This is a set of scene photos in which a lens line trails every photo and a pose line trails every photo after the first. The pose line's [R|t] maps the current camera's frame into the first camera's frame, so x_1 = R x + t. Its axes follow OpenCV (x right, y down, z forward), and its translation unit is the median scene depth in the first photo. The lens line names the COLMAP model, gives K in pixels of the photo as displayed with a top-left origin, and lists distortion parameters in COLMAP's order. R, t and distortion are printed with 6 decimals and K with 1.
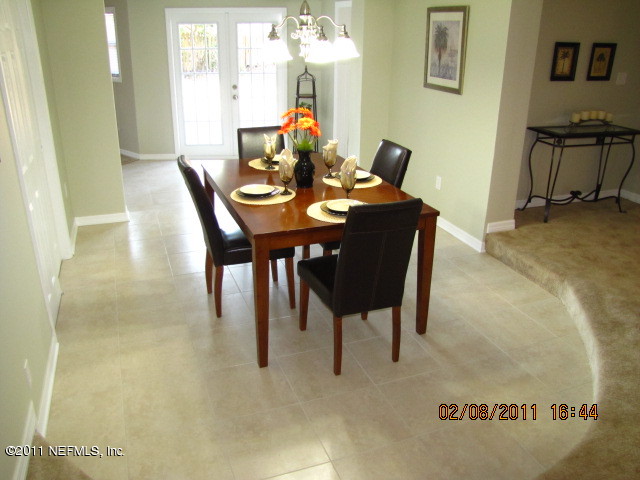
lens RADIAL K [[530.0, 0, 320.2], [0, 530.0, 230.0], [0, 0, 1]] dist [-0.187931, 0.158050]
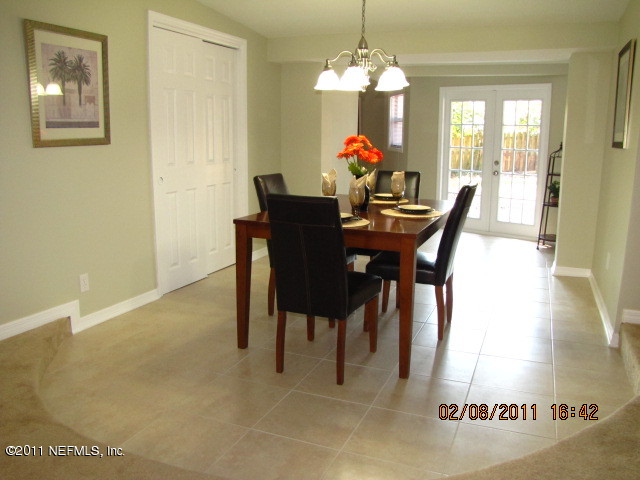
lens RADIAL K [[530.0, 0, 320.2], [0, 530.0, 230.0], [0, 0, 1]] dist [-0.187931, 0.158050]
pose [[0.734328, 0.119745, -0.668150, 0.678780], [-0.249076, 0.963190, -0.101125, 0.086218], [0.631446, 0.240679, 0.737123, 0.218519]]
